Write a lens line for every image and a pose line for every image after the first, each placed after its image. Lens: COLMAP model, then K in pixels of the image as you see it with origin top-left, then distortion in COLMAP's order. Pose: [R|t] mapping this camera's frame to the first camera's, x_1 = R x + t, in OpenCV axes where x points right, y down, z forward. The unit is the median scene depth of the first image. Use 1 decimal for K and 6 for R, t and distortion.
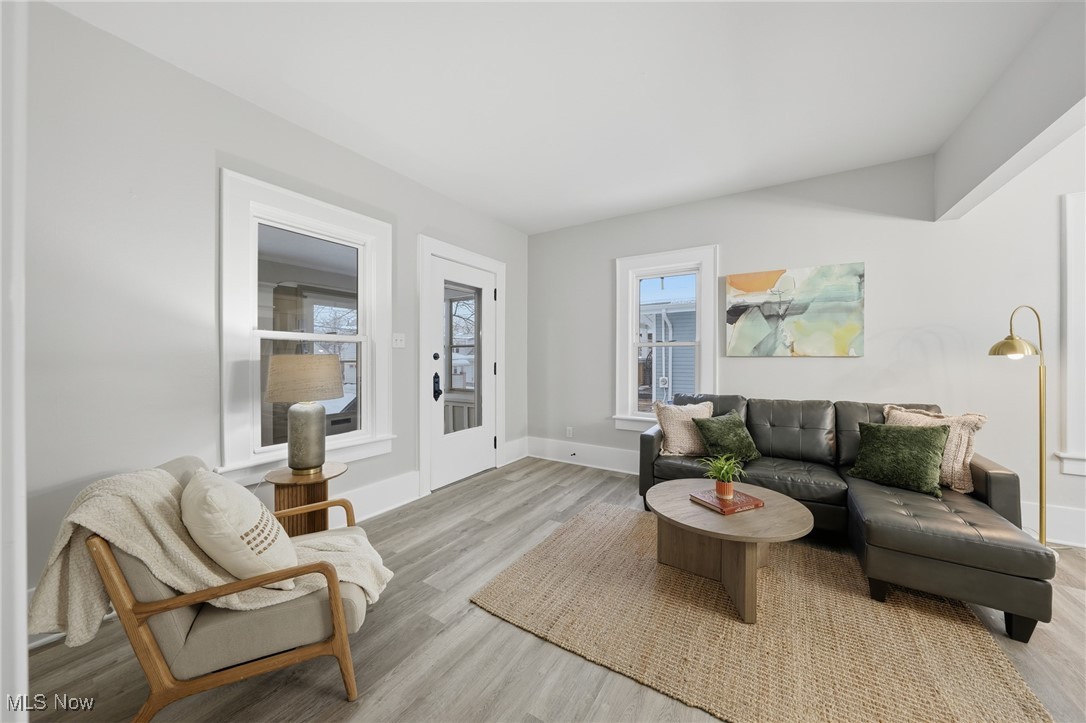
lens RADIAL K [[374.4, 0, 541.0], [0, 374.4, 360.2], [0, 0, 1]] dist [-0.020832, -0.000013]
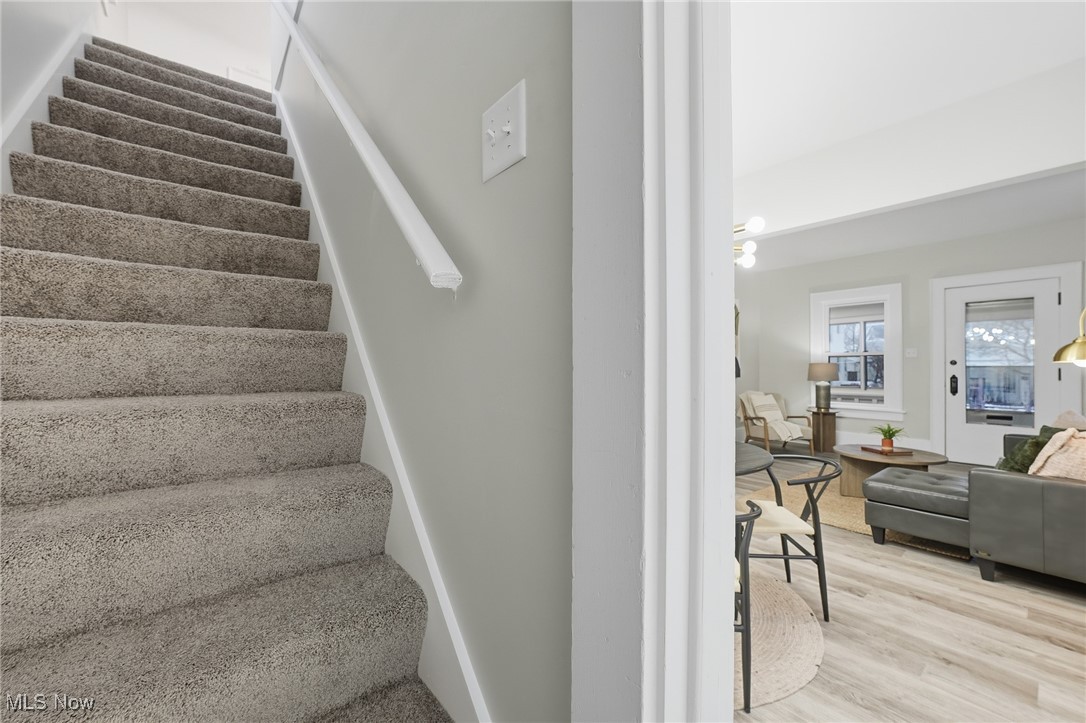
lens RADIAL K [[436.3, 0, 545.9], [0, 436.3, 362.9], [0, 0, 1]] dist [-0.000191, 0.000363]
pose [[-0.320996, -0.000475, -0.947080, 1.820058], [-0.001340, 0.999999, -0.000048, -0.007646], [0.947080, 0.001254, -0.320996, 0.123024]]
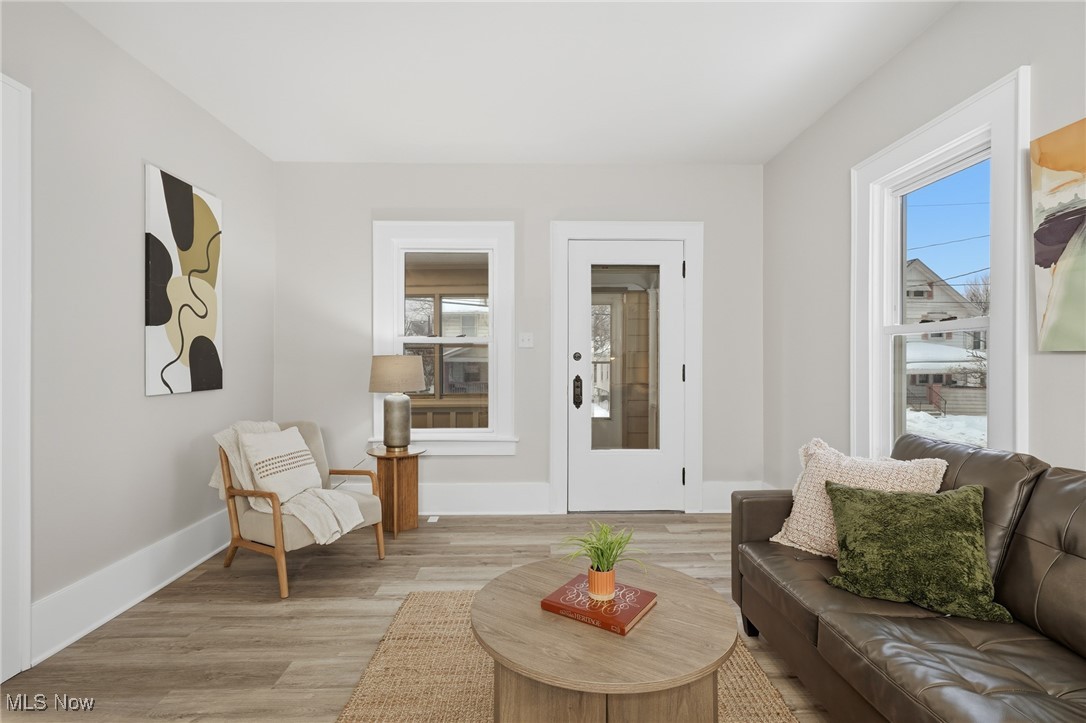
lens RADIAL K [[515.7, 0, 546.9], [0, 515.7, 355.3], [0, 0, 1]] dist [0.000026, 0.000501]
pose [[0.550612, -0.007404, -0.834729, 0.728192], [-0.003810, 0.999928, -0.011382, 0.001551], [0.834753, 0.009447, 0.550544, 0.311943]]
